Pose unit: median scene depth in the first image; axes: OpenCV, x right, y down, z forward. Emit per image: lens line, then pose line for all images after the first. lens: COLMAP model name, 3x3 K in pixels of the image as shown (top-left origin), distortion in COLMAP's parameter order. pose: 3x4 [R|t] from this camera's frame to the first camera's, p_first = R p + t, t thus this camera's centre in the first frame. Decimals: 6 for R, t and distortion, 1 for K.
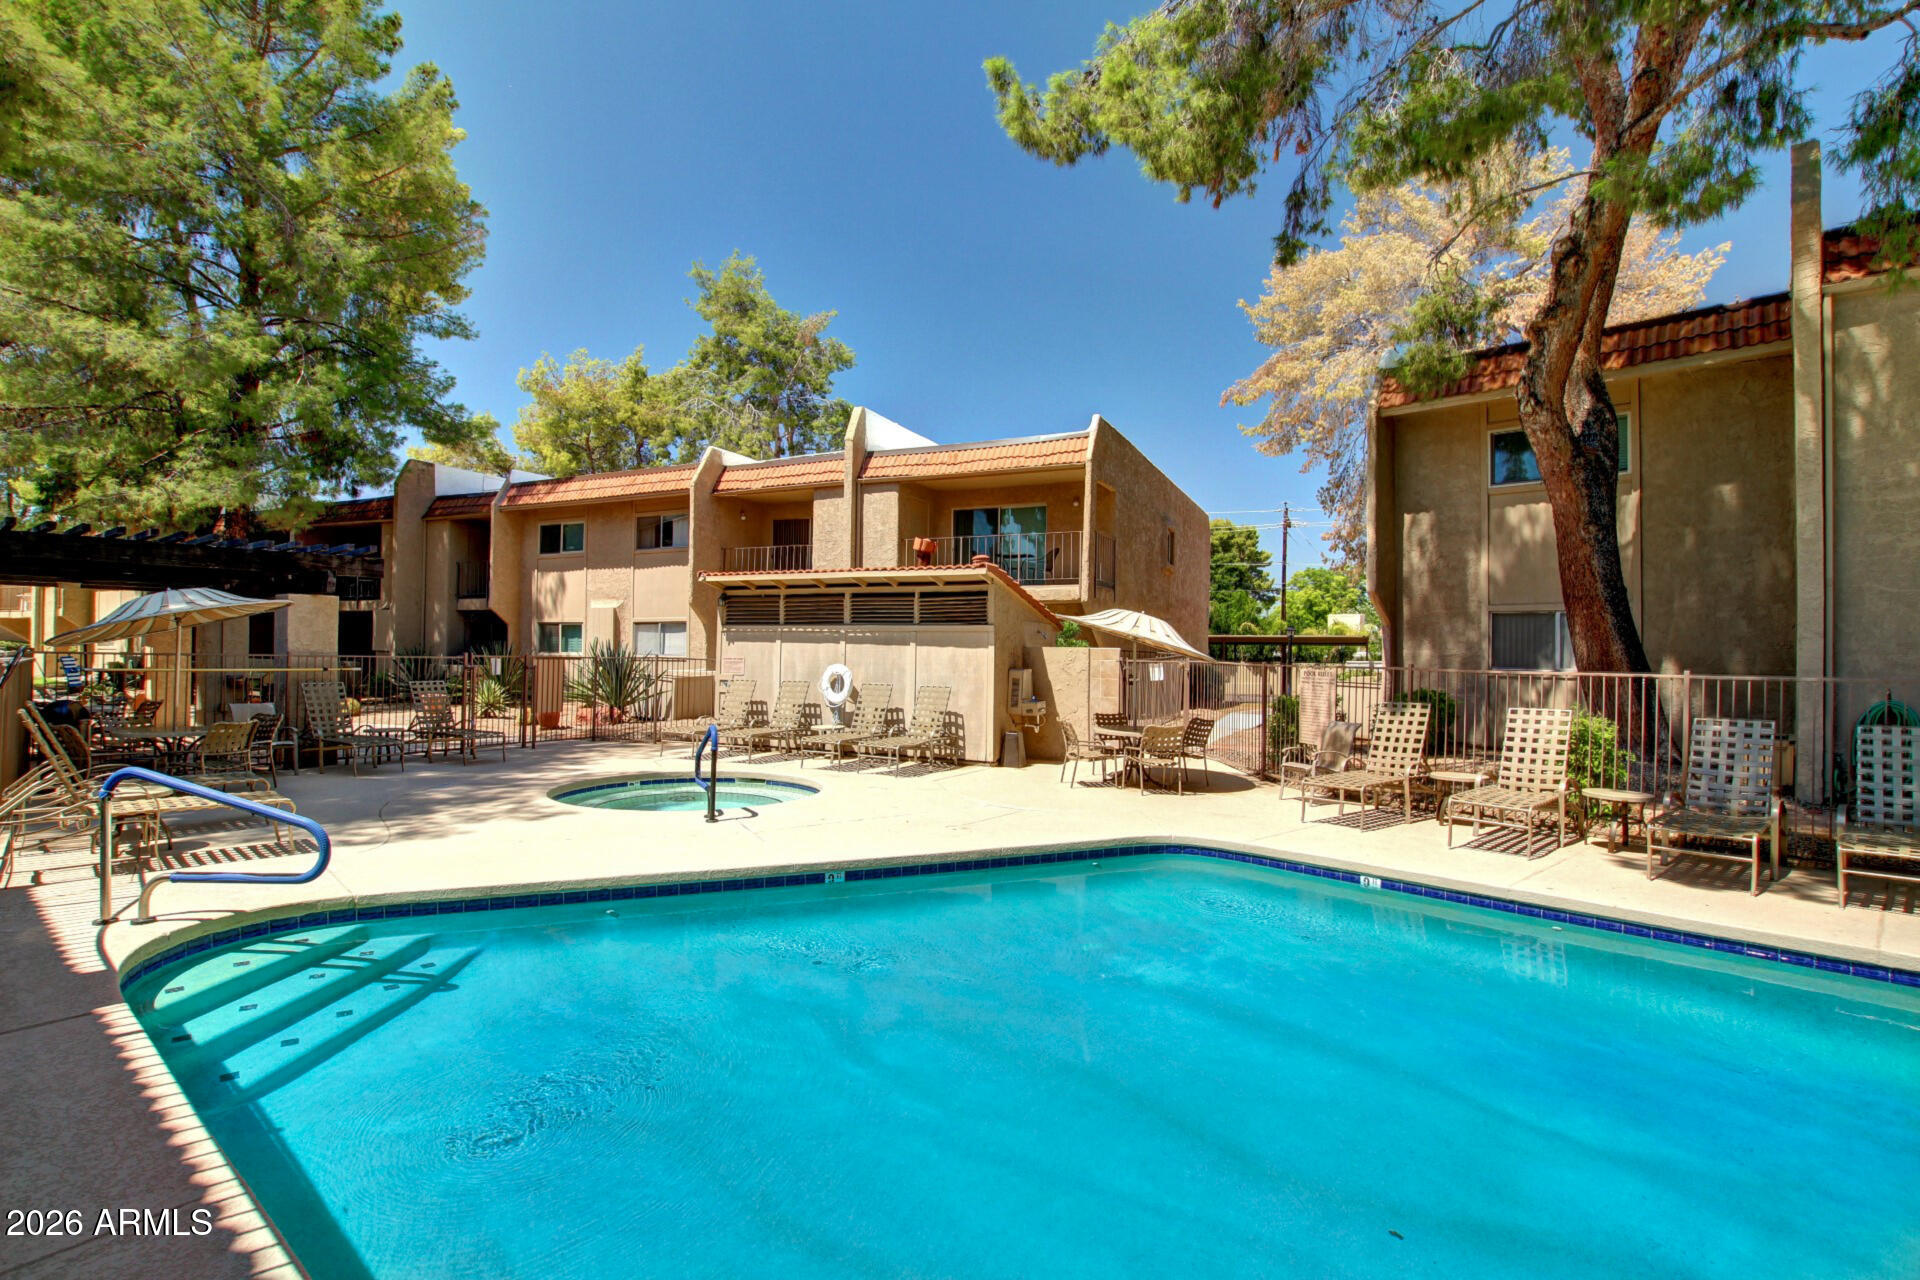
lens RADIAL K [[888.4, 0, 964.1], [0, 888.4, 641.2], [0, 0, 1]] dist [-0.047500, 0.009807]
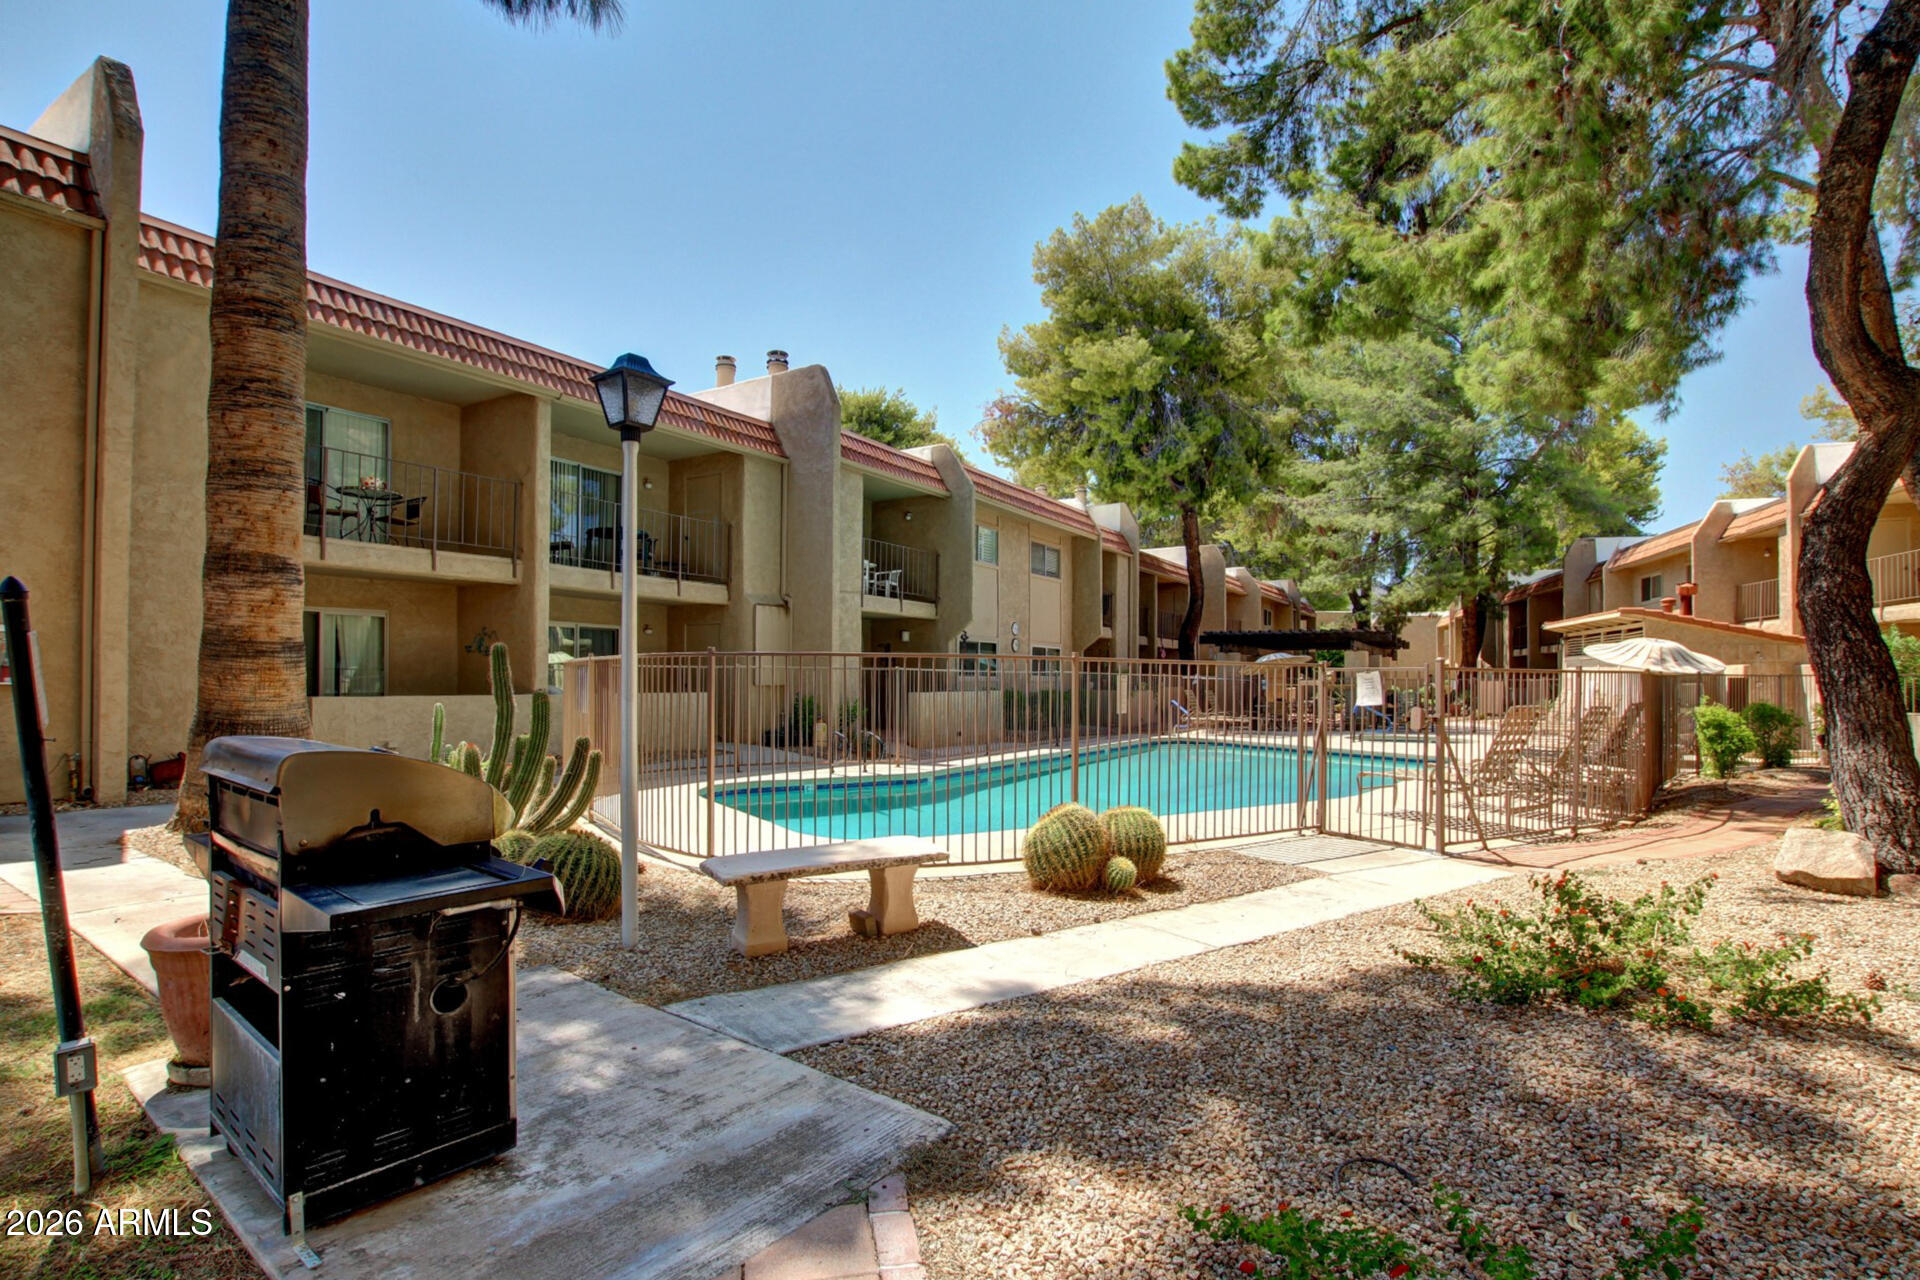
lens RADIAL K [[888.4, 0, 964.1], [0, 888.4, 641.2], [0, 0, 1]] dist [-0.047500, 0.009807]
pose [[0.119762, -0.054613, -0.991299, 1.136697], [0.012753, 0.998488, -0.053468, 0.022722], [0.992721, -0.006238, 0.120278, -0.213236]]
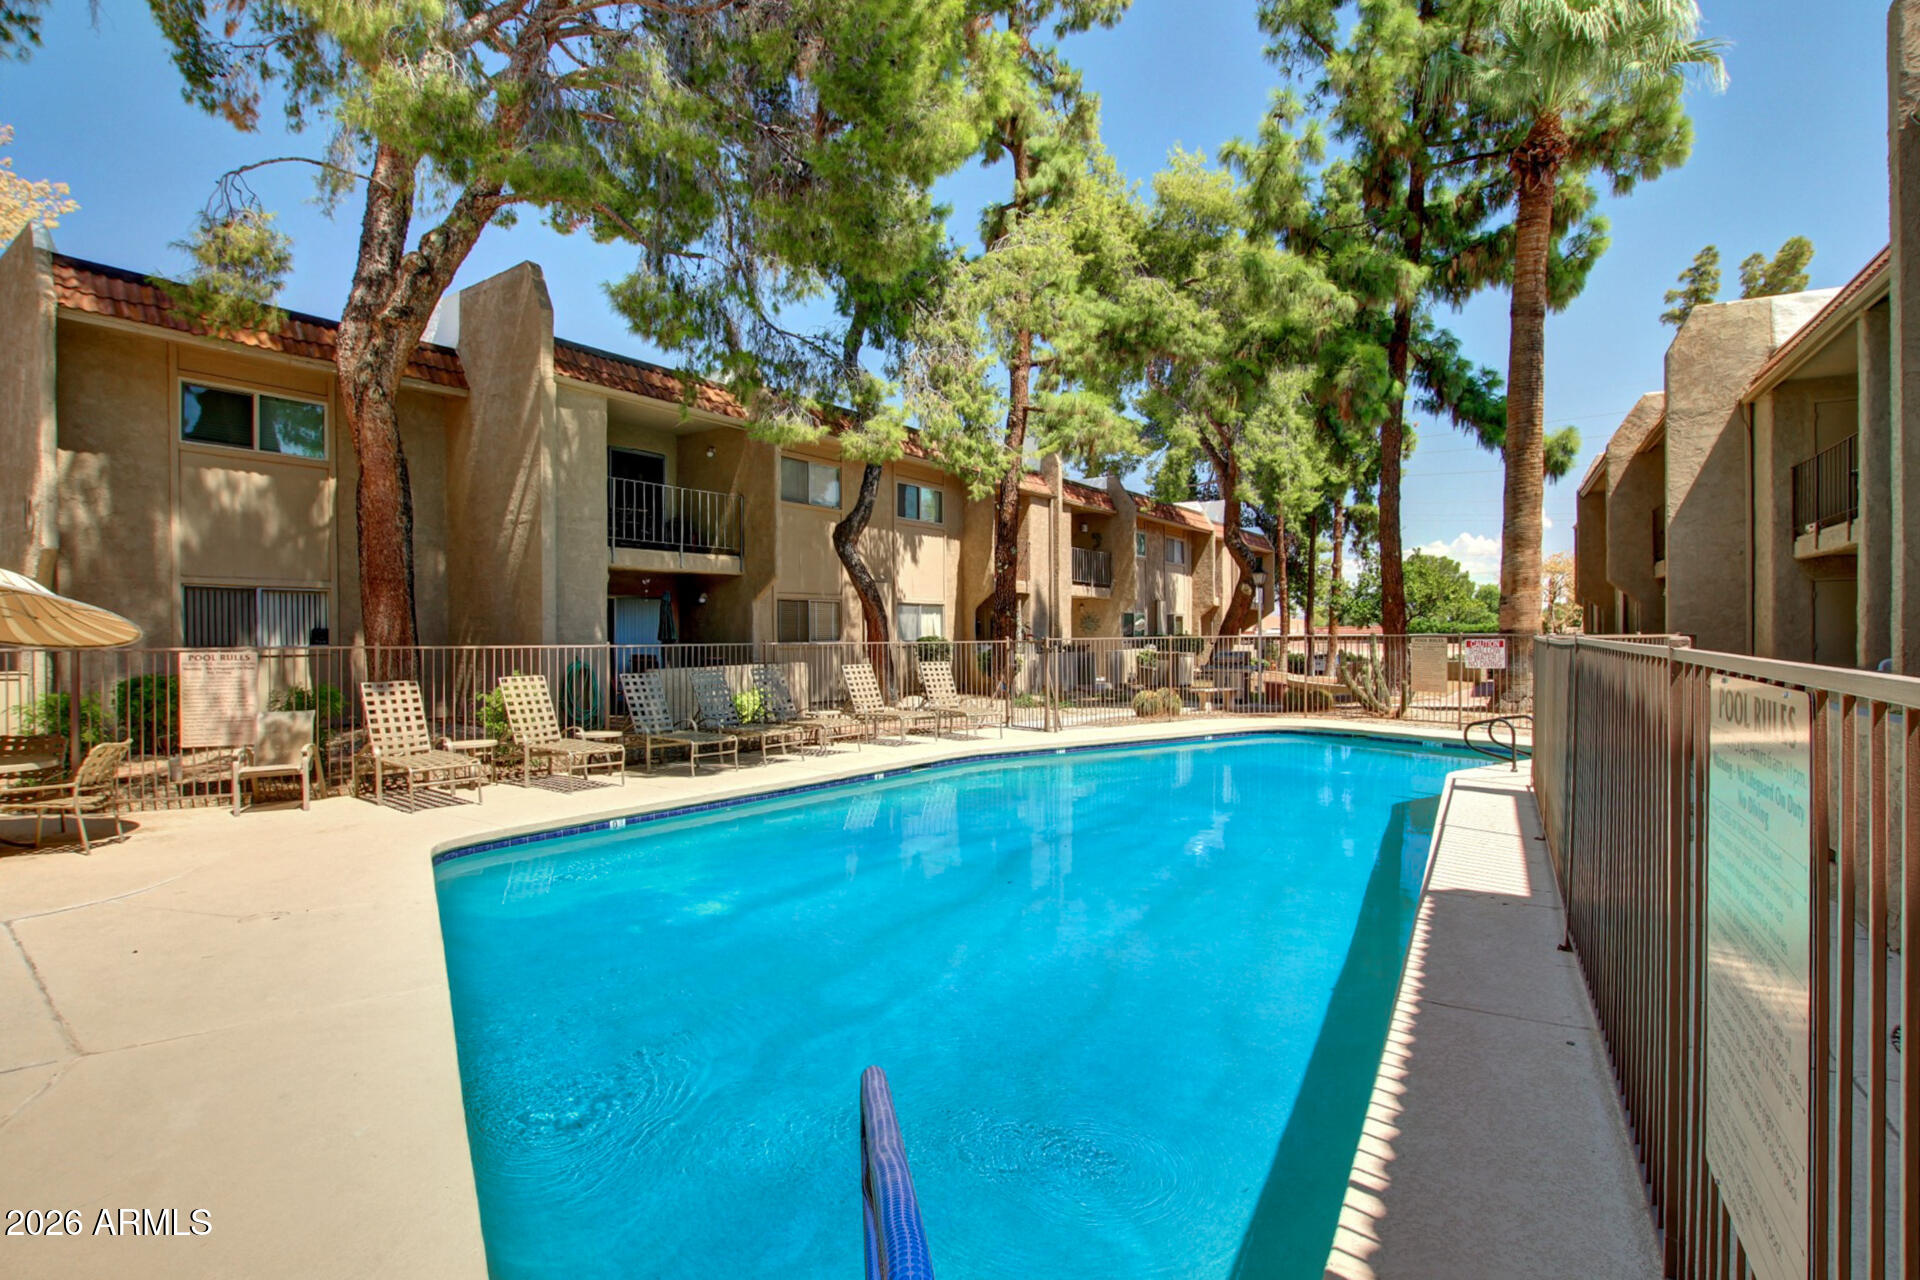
lens RADIAL K [[888.4, 0, 964.1], [0, 888.4, 641.2], [0, 0, 1]] dist [-0.047500, 0.009807]
pose [[-0.123683, -0.027851, 0.991931, -0.358990], [-0.011544, 0.999579, 0.026626, -0.006245], [-0.992255, -0.008157, -0.123953, 0.309759]]
